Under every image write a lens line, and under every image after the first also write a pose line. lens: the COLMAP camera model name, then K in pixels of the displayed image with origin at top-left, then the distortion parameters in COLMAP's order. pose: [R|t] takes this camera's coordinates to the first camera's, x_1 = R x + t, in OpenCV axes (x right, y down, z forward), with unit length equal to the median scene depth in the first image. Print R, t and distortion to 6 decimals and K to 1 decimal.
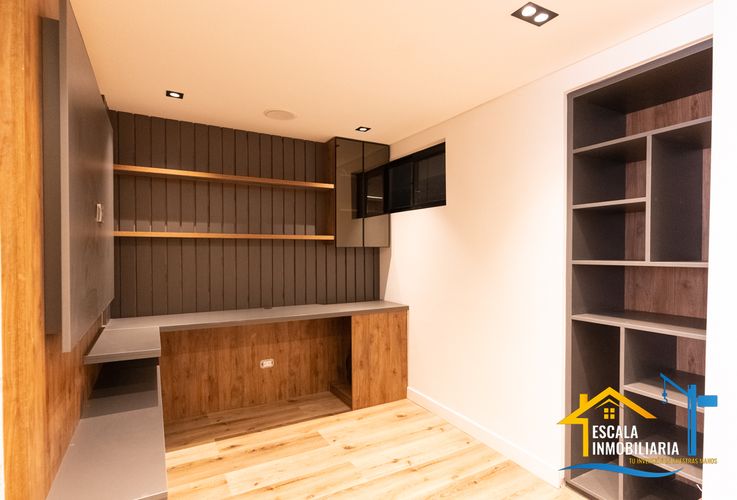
lens RADIAL K [[385.6, 0, 364.9], [0, 385.6, 254.0], [0, 0, 1]] dist [0.002773, 0.000173]
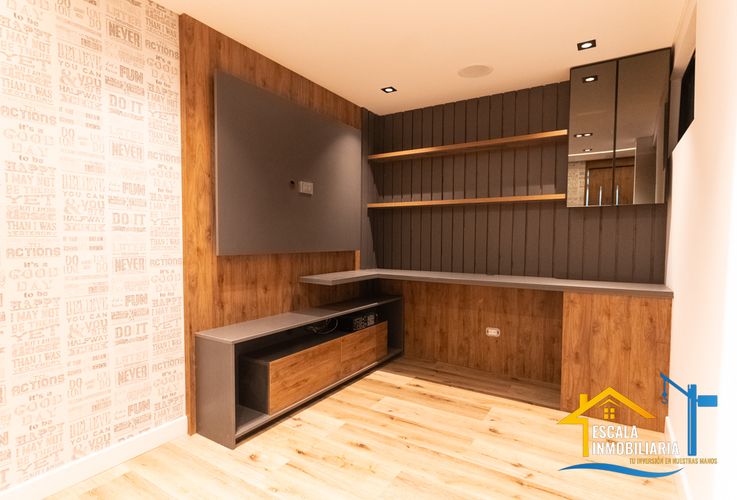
lens RADIAL K [[385.6, 0, 364.9], [0, 385.6, 254.0], [0, 0, 1]] dist [0.002773, 0.000173]
pose [[0.473377, 0.035366, -0.880150, 0.461471], [-0.013818, 0.999369, 0.032725, 0.061848], [0.880752, -0.003330, 0.473567, 0.264885]]
